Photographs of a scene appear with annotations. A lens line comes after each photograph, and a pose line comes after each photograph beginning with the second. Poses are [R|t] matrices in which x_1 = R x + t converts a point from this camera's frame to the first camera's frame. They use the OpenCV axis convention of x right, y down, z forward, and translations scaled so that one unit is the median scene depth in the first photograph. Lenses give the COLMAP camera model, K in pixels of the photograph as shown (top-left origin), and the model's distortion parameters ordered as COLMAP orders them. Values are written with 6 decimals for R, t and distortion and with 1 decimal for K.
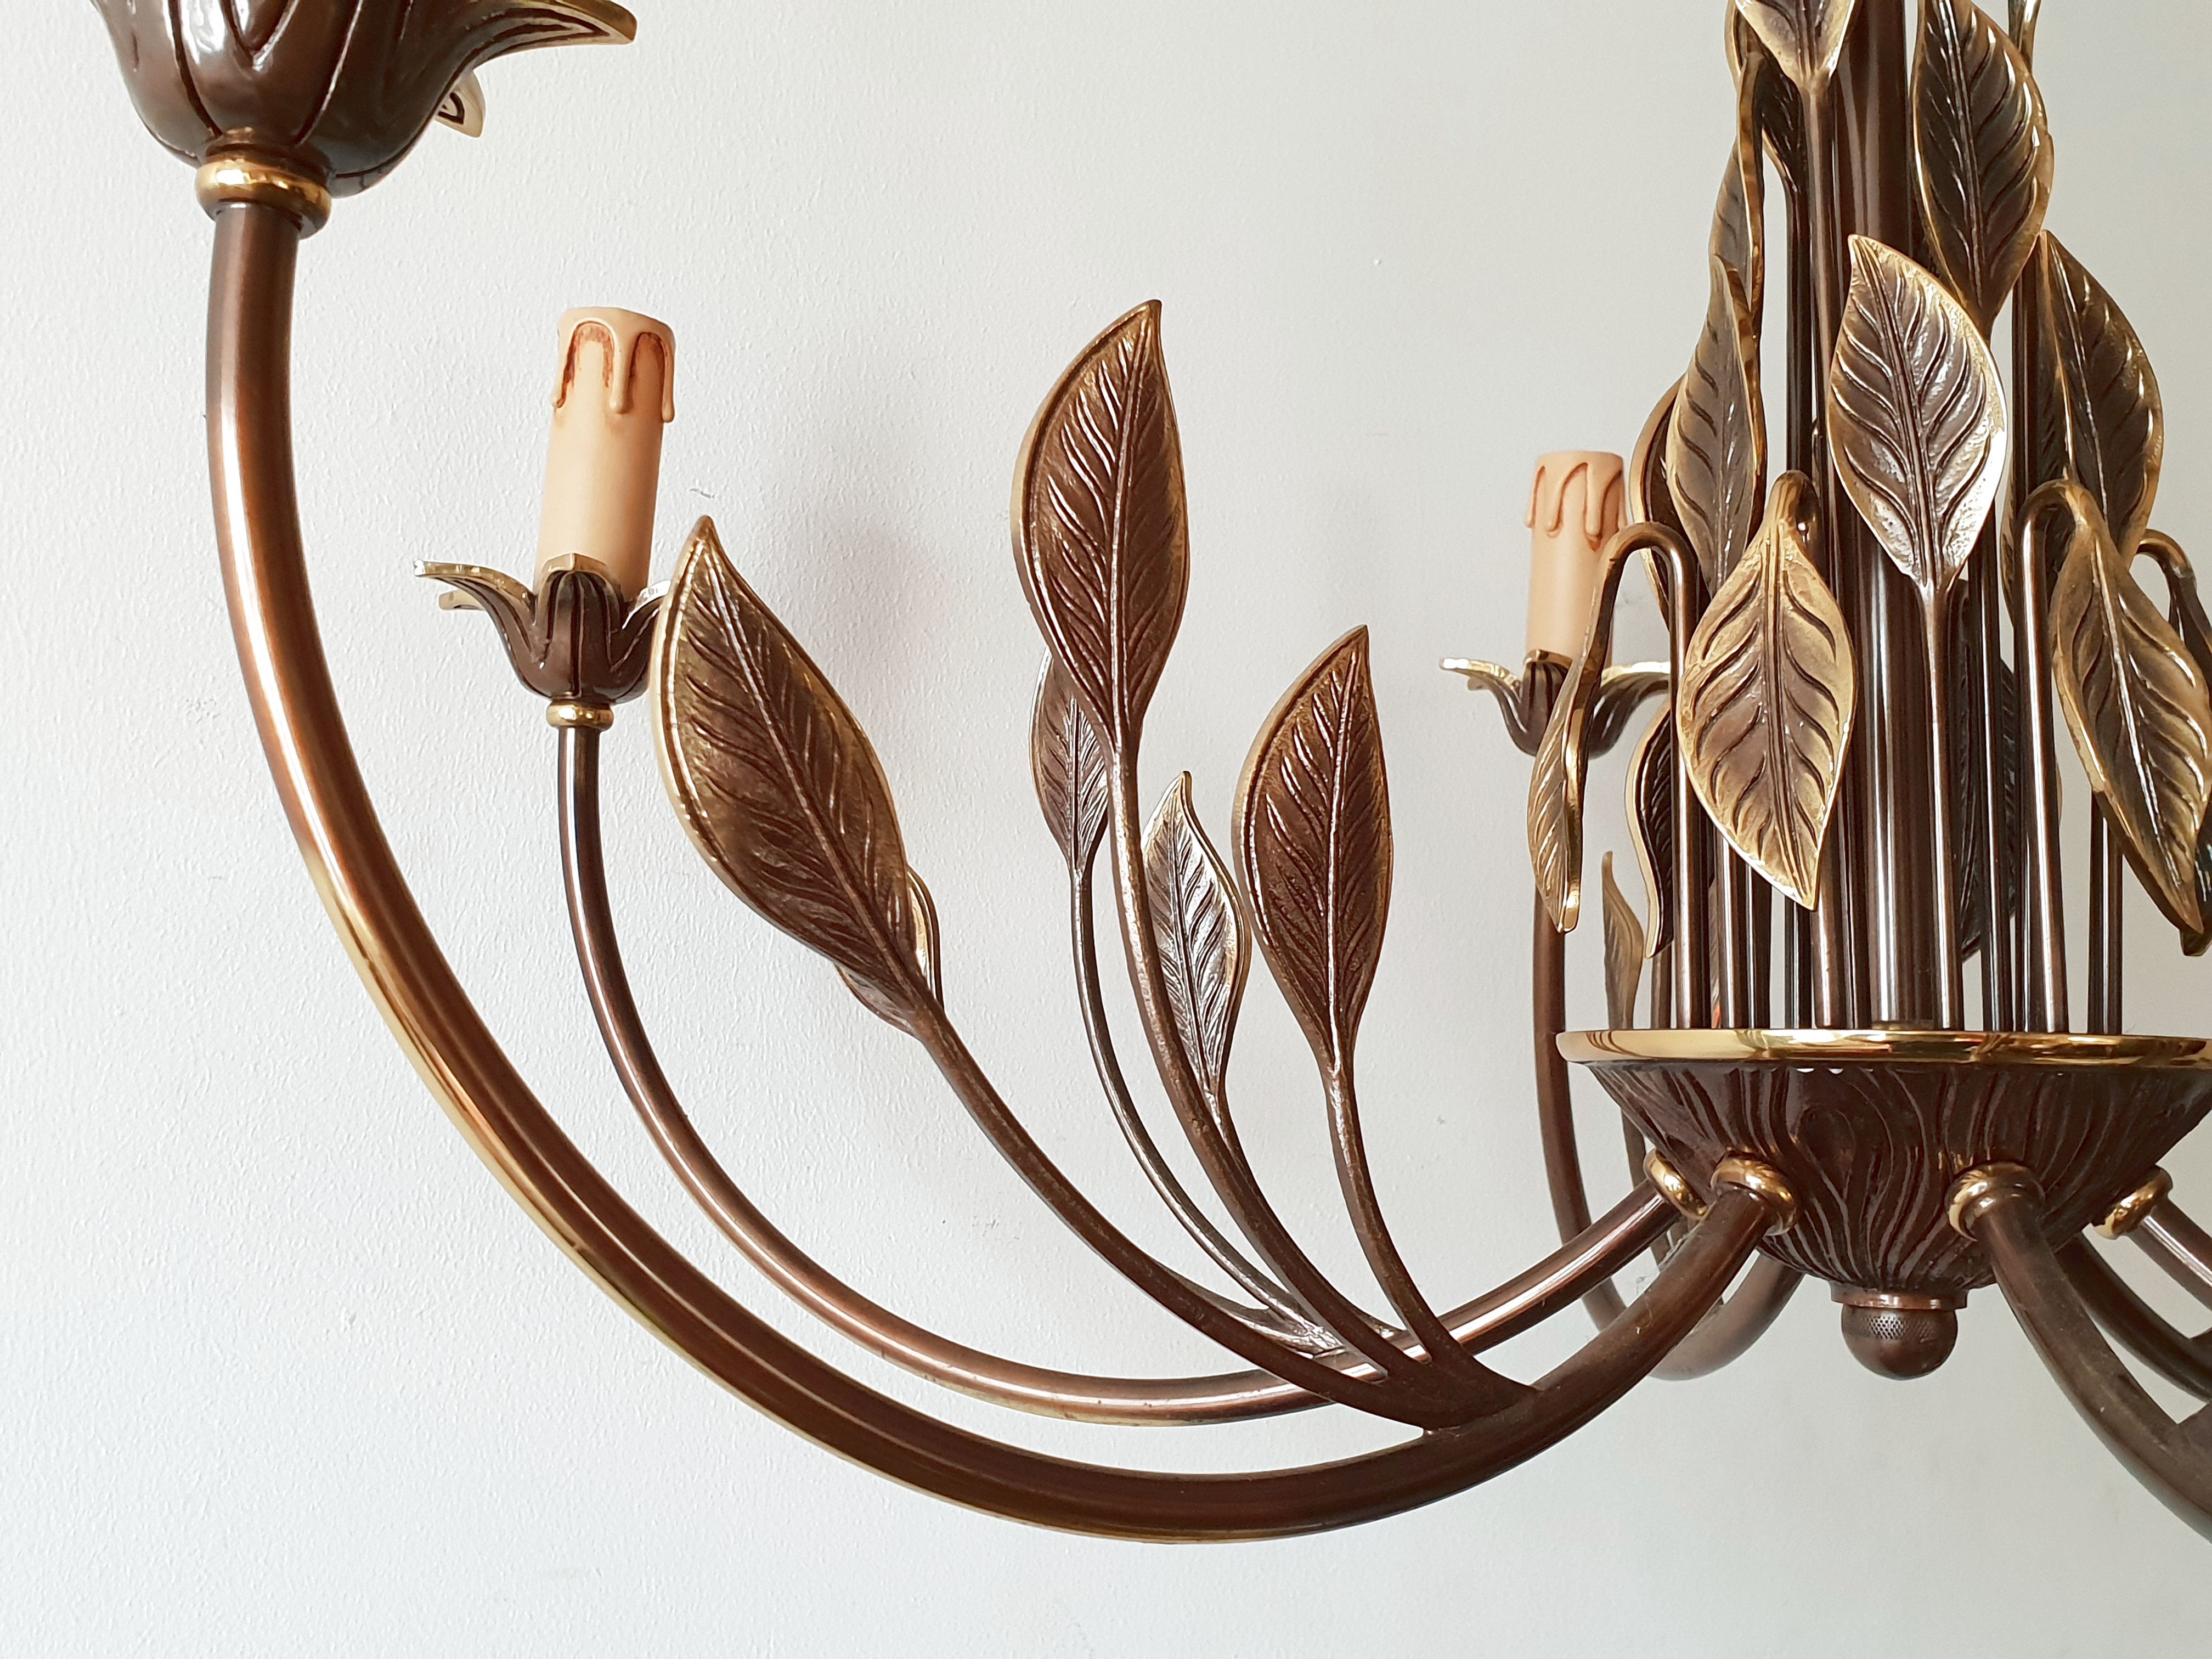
lens RADIAL K [[2452.9, 0, 1095.1], [0, 2452.9, 859.1], [0, 0, 1]] dist [0.185412, -0.456764]
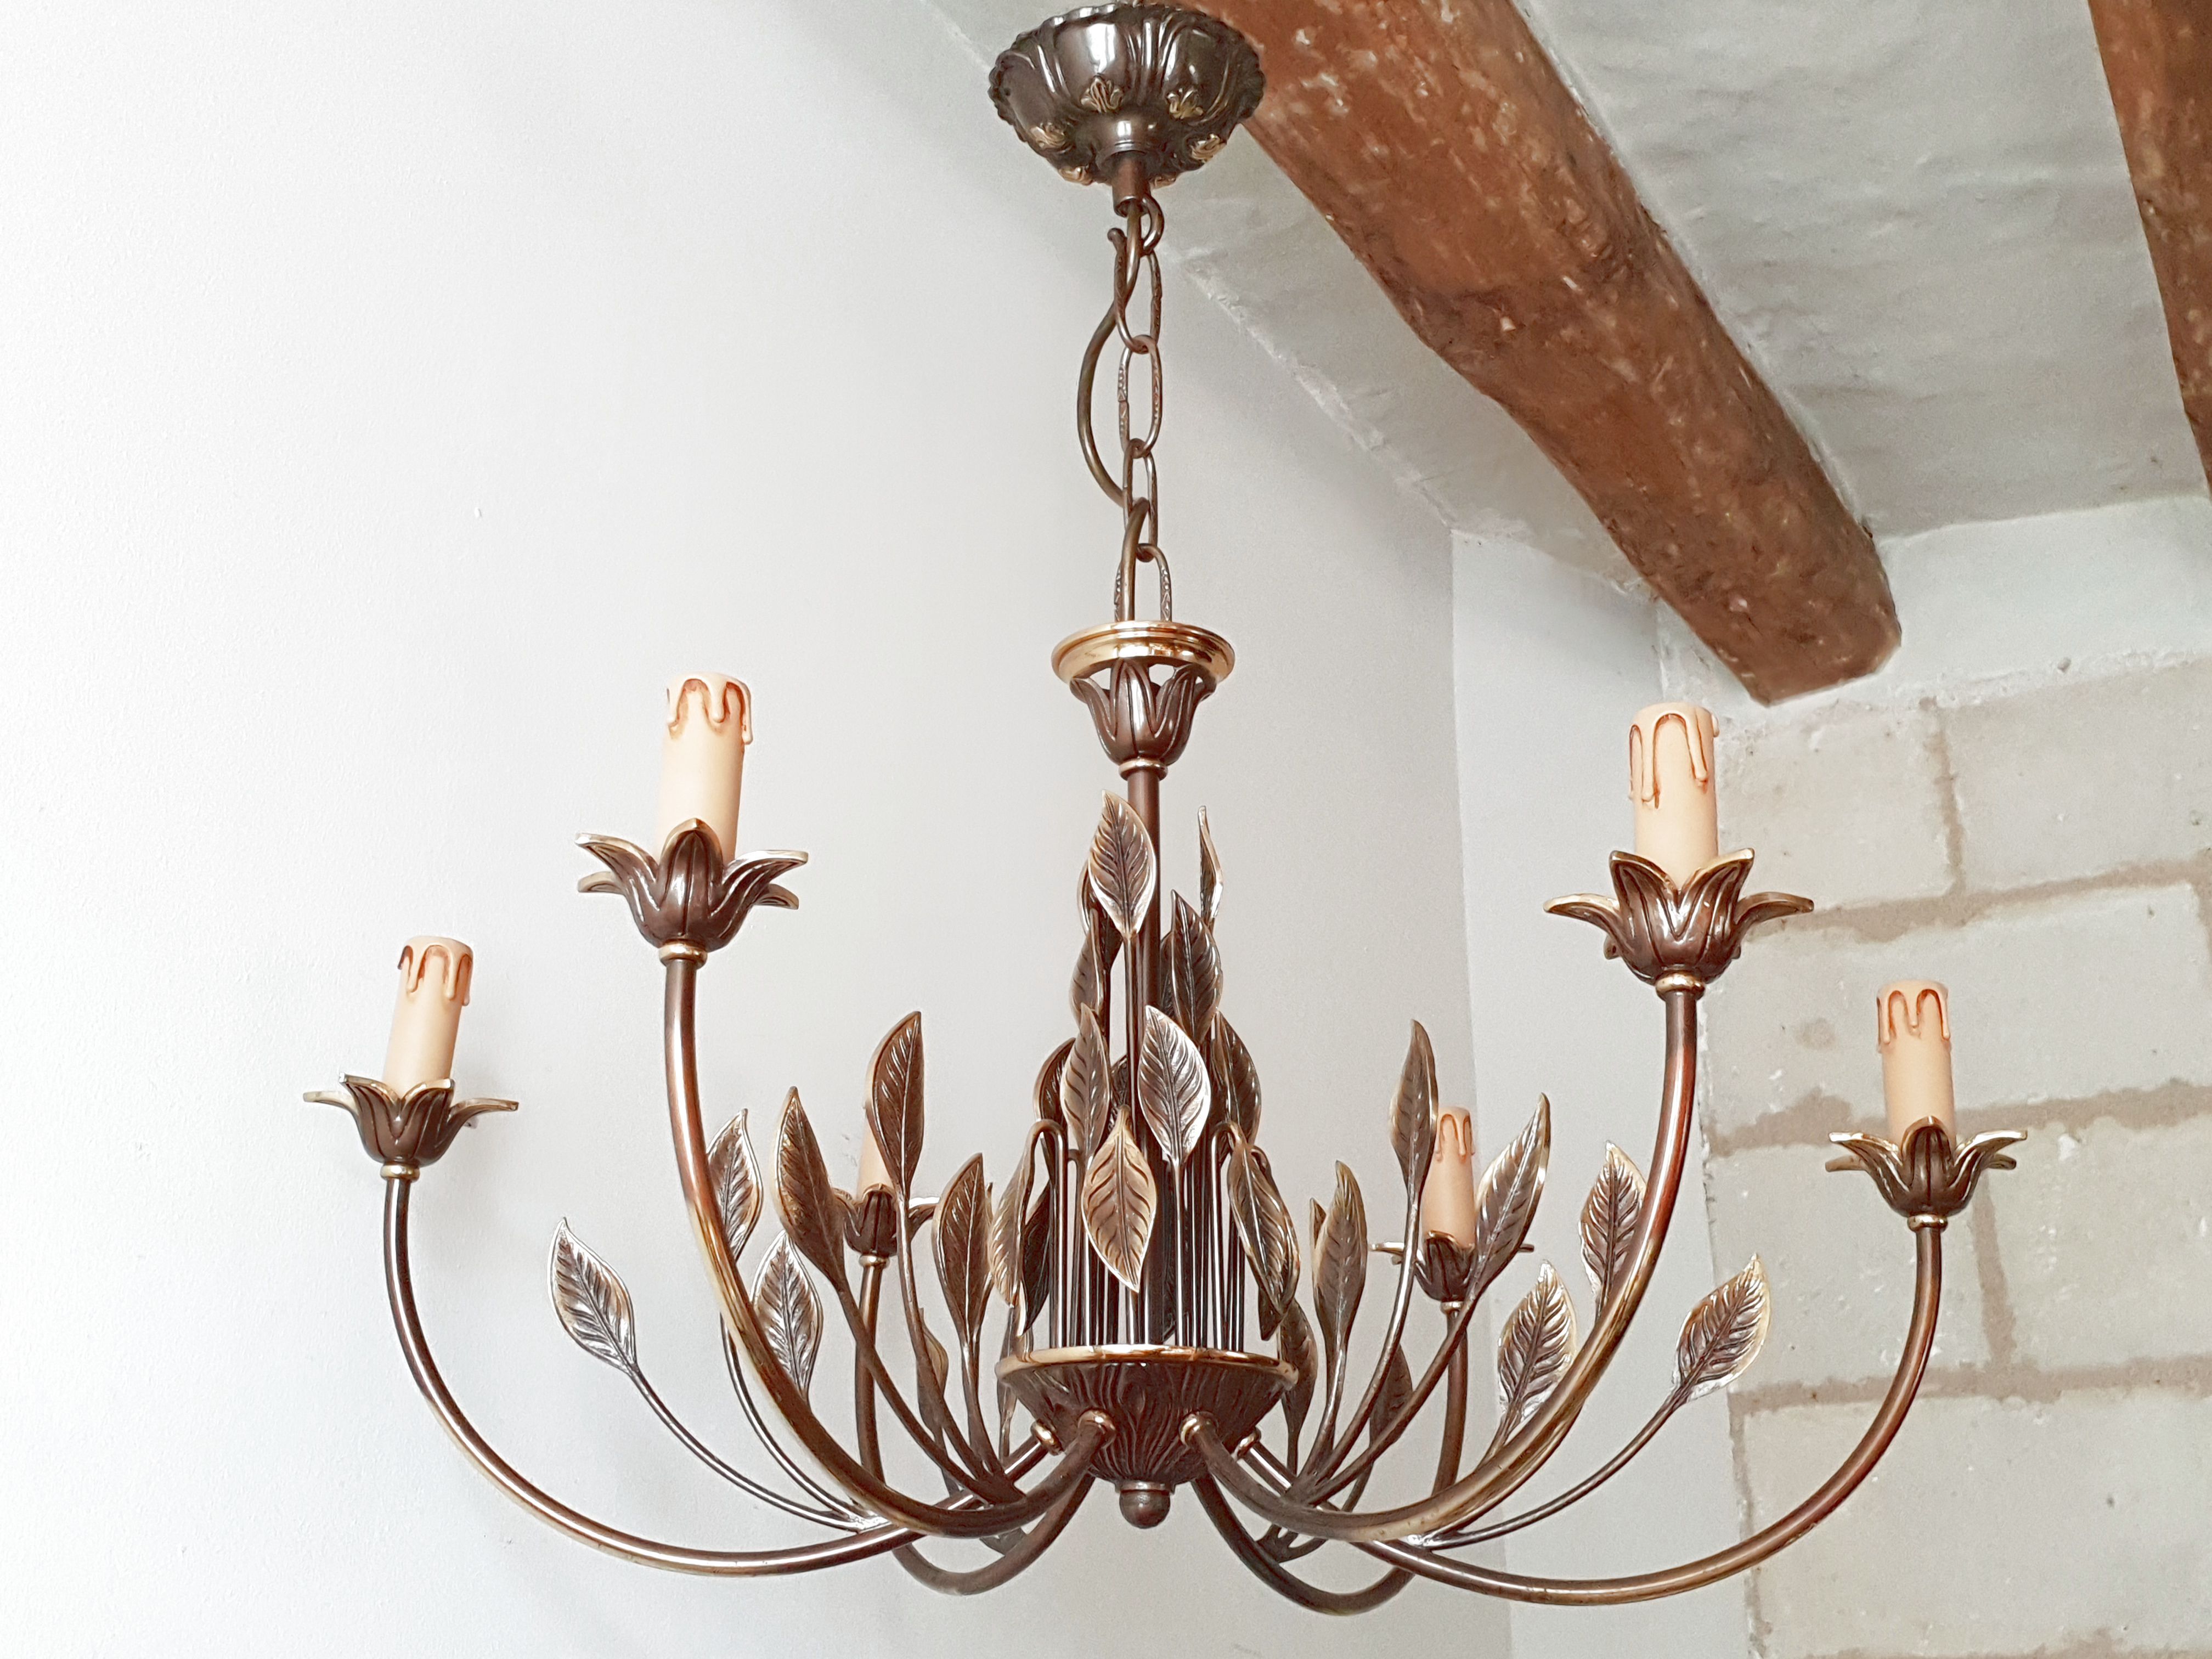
lens RADIAL K [[2452.9, 0, 1095.1], [0, 2452.9, 859.1], [0, 0, 1]] dist [0.185412, -0.456764]
pose [[0.916306, 0.135889, 0.376720, -0.601234], [-0.046637, 0.970479, -0.236633, 0.154873], [-0.397754, 0.199259, 0.895593, -1.017127]]
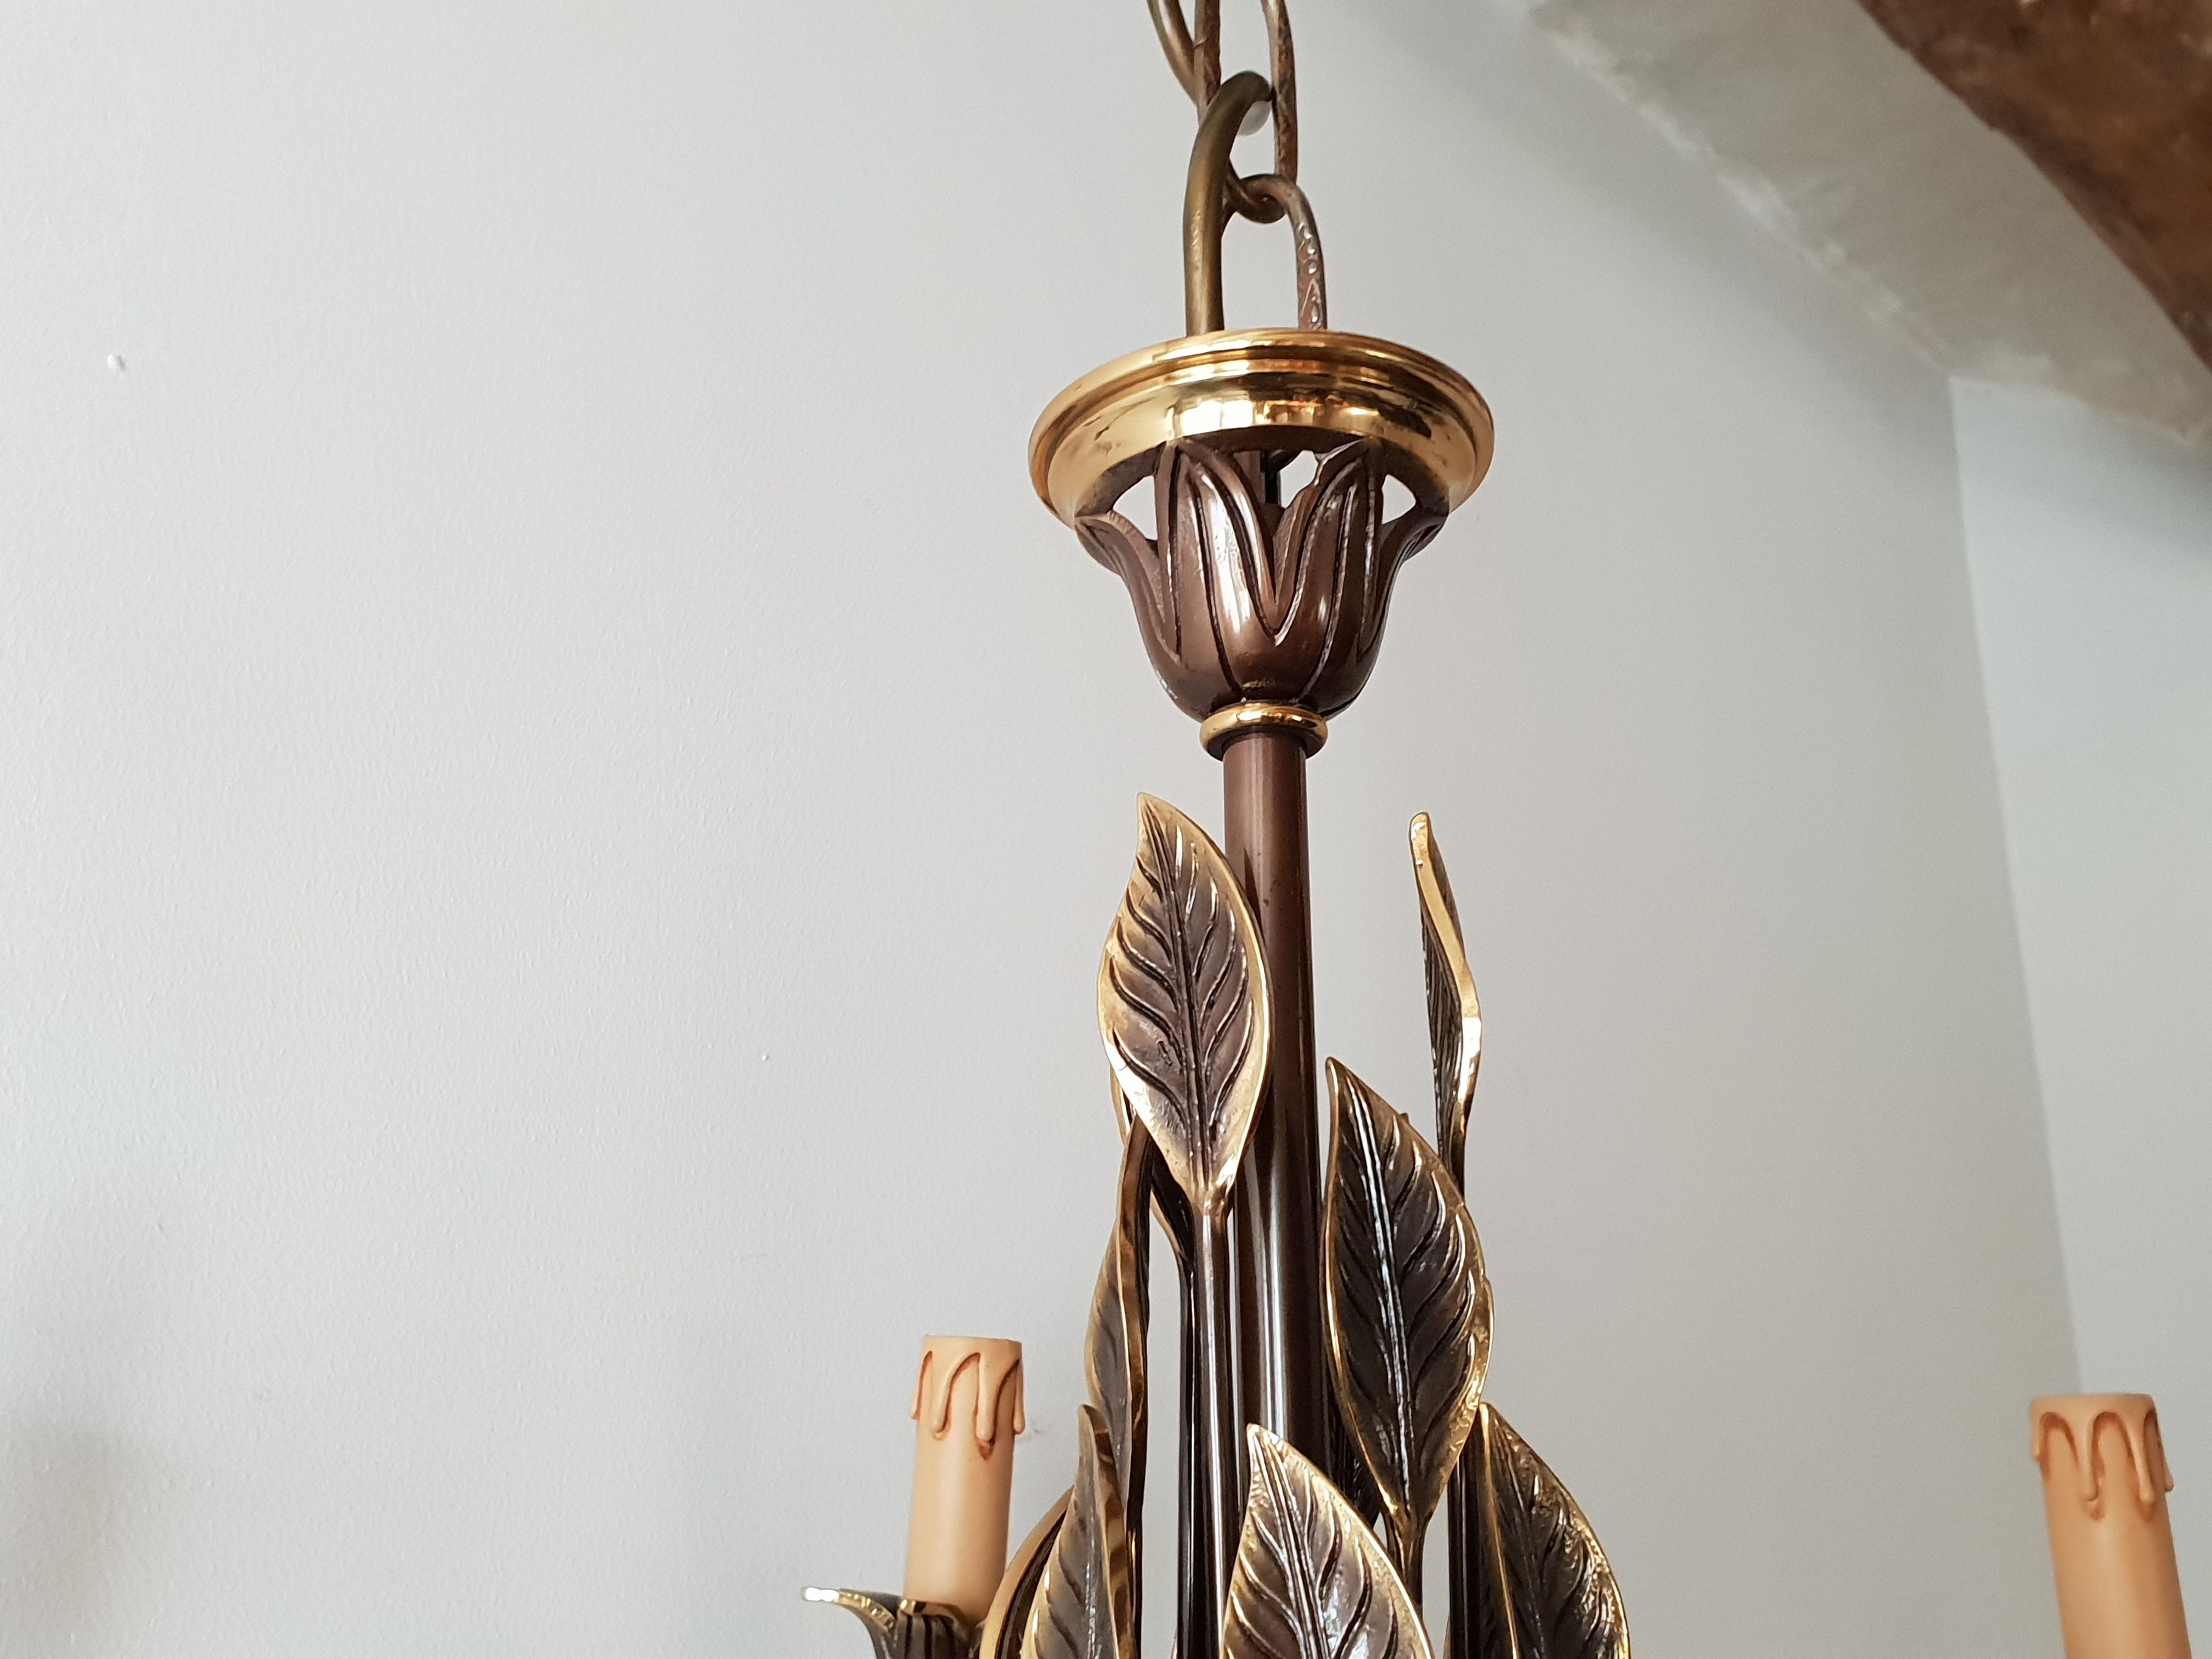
lens RADIAL K [[2515.3, 0, 1001.4], [0, 2515.3, 774.8], [0, 0, 1]] dist [0.164257, -0.474486]
pose [[0.982420, 0.078094, 0.169565, 0.074090], [-0.033410, 0.967184, -0.251869, -0.238279], [-0.183670, 0.241776, 0.952790, 0.203411]]
